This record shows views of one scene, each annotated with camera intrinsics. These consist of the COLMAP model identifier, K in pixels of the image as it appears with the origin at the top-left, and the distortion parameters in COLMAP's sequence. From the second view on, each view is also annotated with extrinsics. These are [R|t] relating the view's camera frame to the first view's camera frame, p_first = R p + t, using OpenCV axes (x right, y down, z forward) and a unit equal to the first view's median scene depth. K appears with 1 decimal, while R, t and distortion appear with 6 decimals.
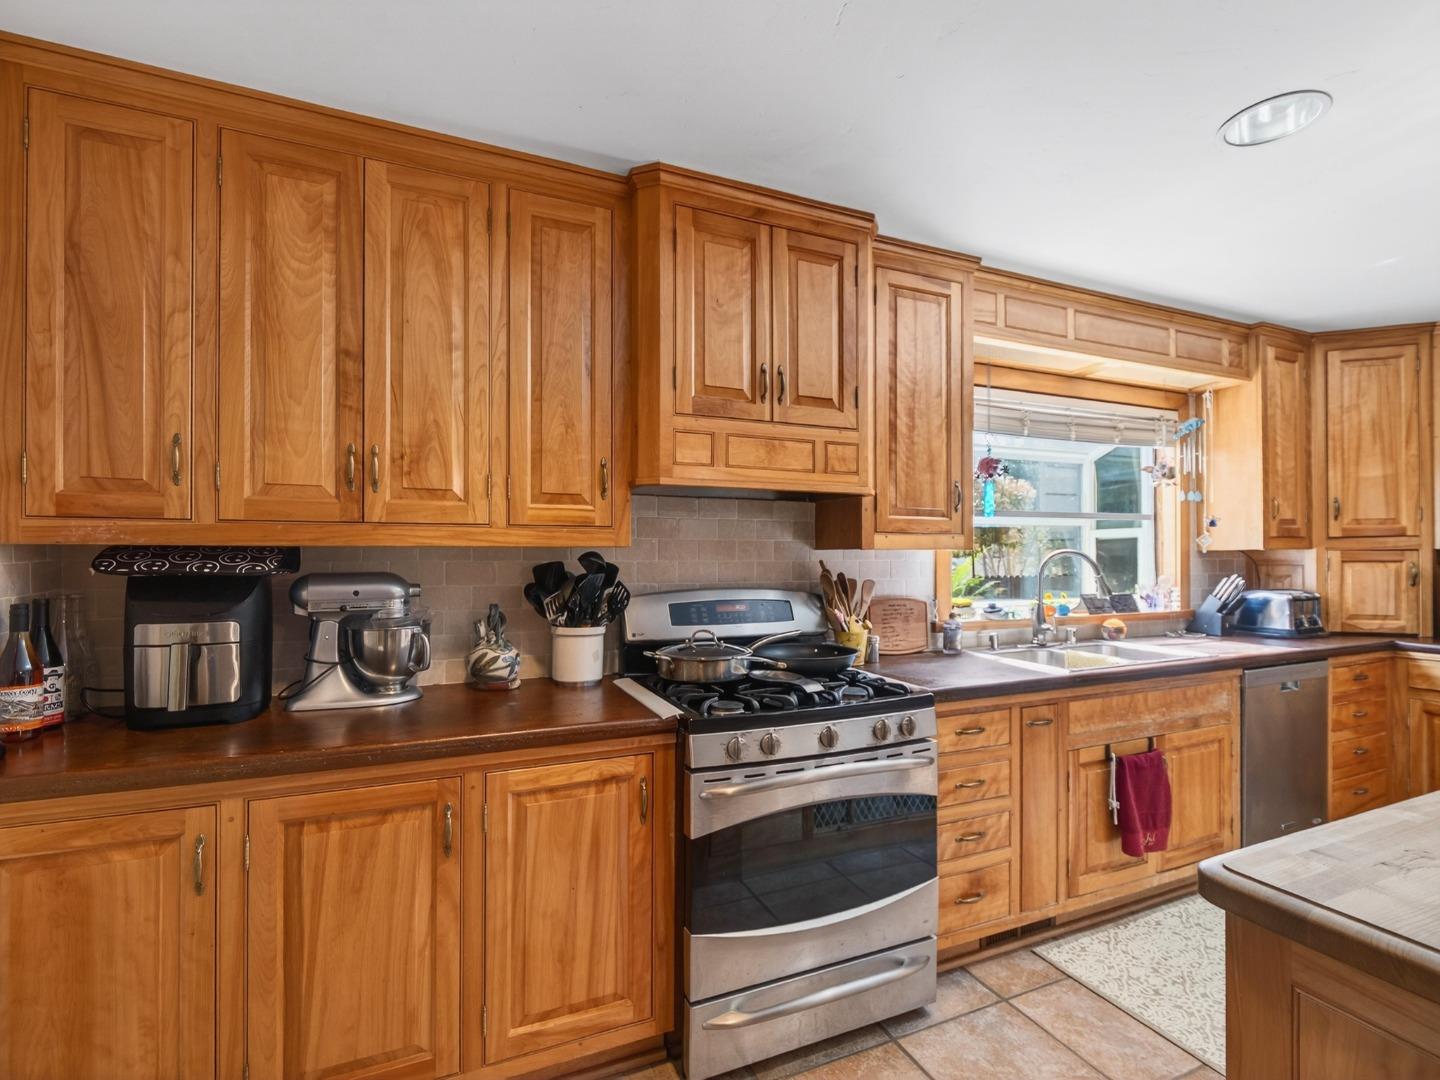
lens RADIAL K [[684.5, 0, 723.2], [0, 684.5, 552.0], [0, 0, 1]] dist [-0.001640, -0.000922]
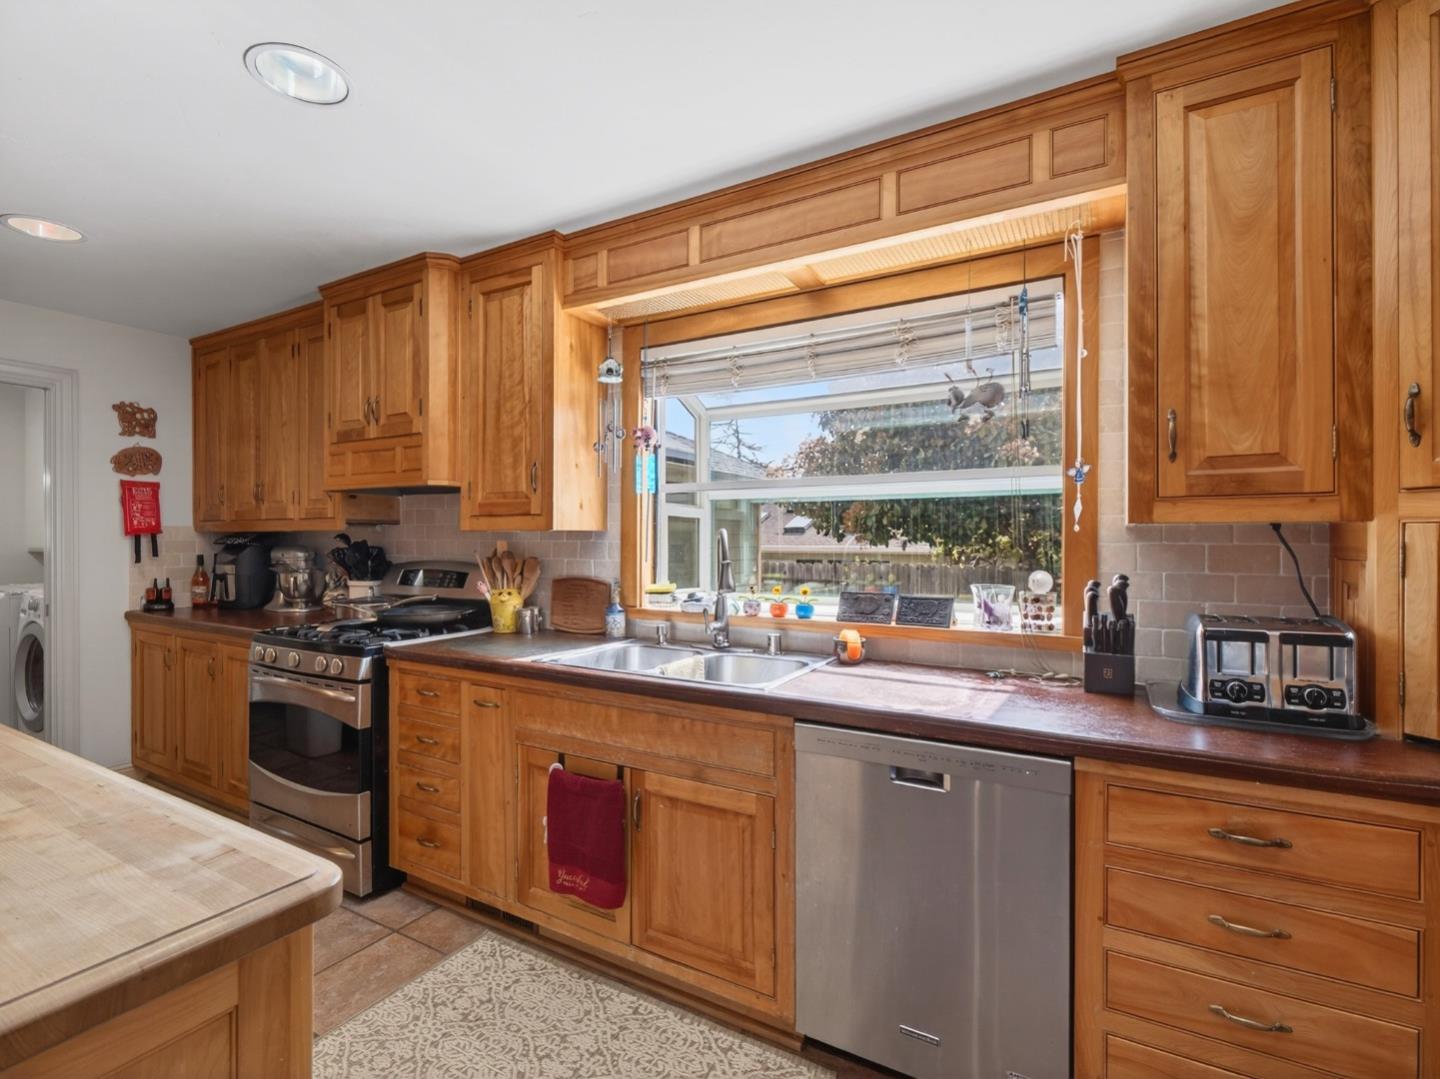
lens RADIAL K [[684.5, 0, 715.1], [0, 684.5, 539.7], [0, 0, 1]] dist [-0.001640, -0.000922]
pose [[0.585895, 0.002119, -0.810384, 1.664650], [0.000674, 0.999995, 0.003102, 0.009419], [0.810387, -0.002363, 0.585890, 0.786752]]
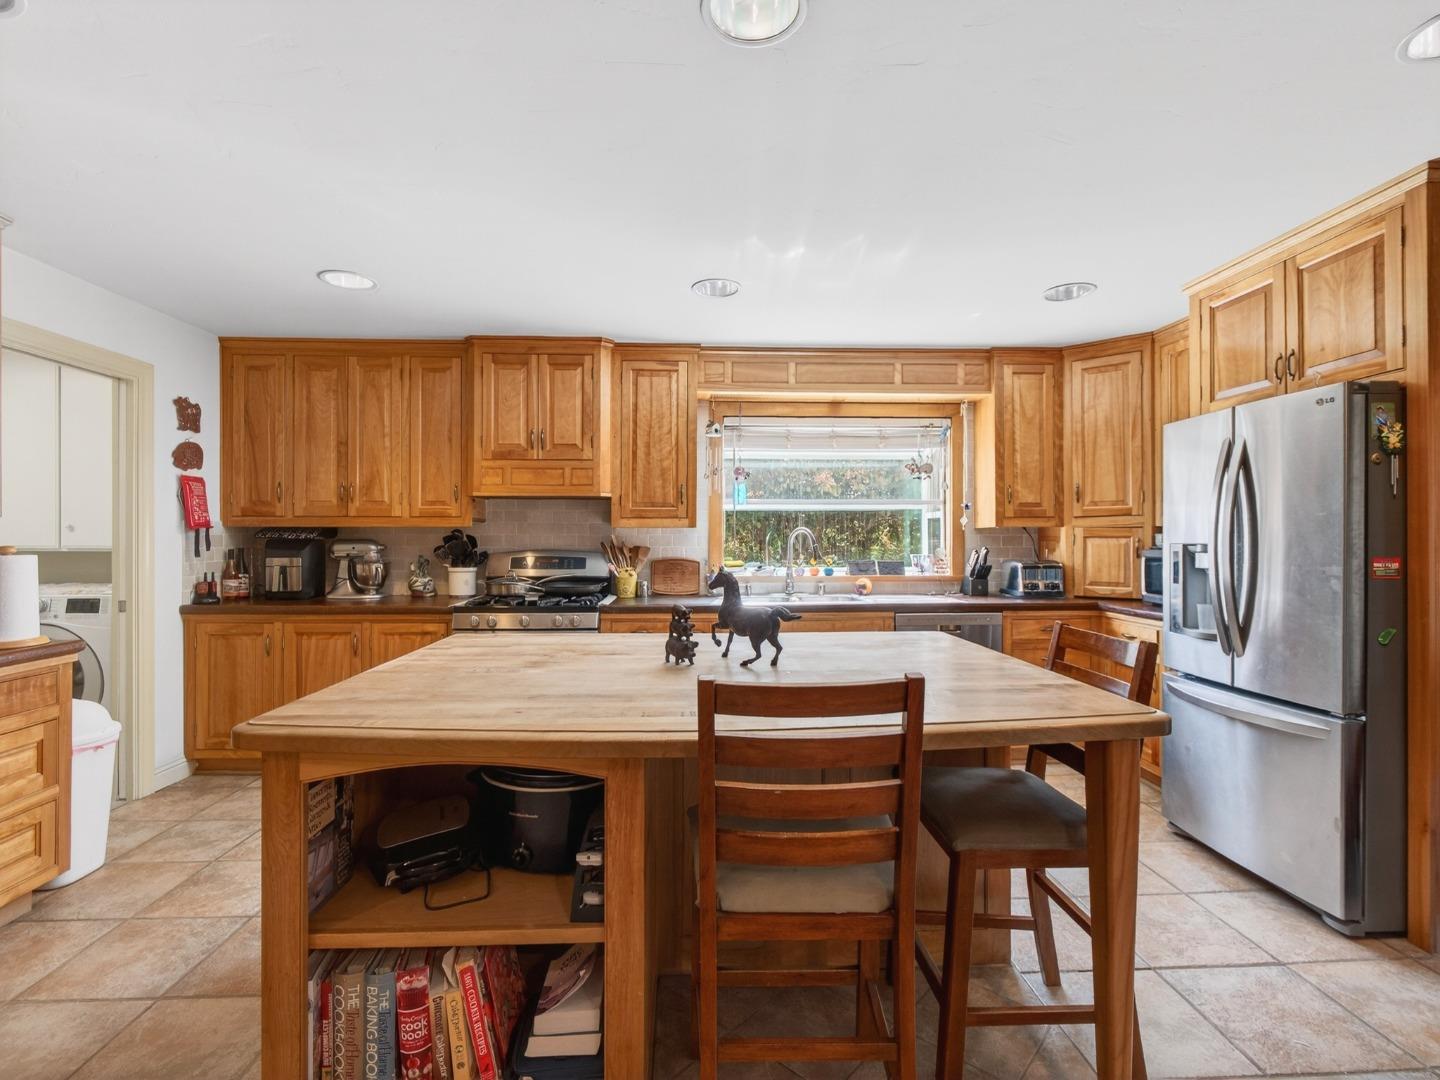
lens RADIAL K [[684.5, 0, 724.5], [0, 684.5, 536.3], [0, 0, 1]] dist [-0.001640, -0.000922]
pose [[0.932172, 0.000125, -0.362015, 1.284492], [0.000679, 0.999998, 0.002094, 0.016555], [0.362014, -0.002198, 0.932170, -0.587353]]
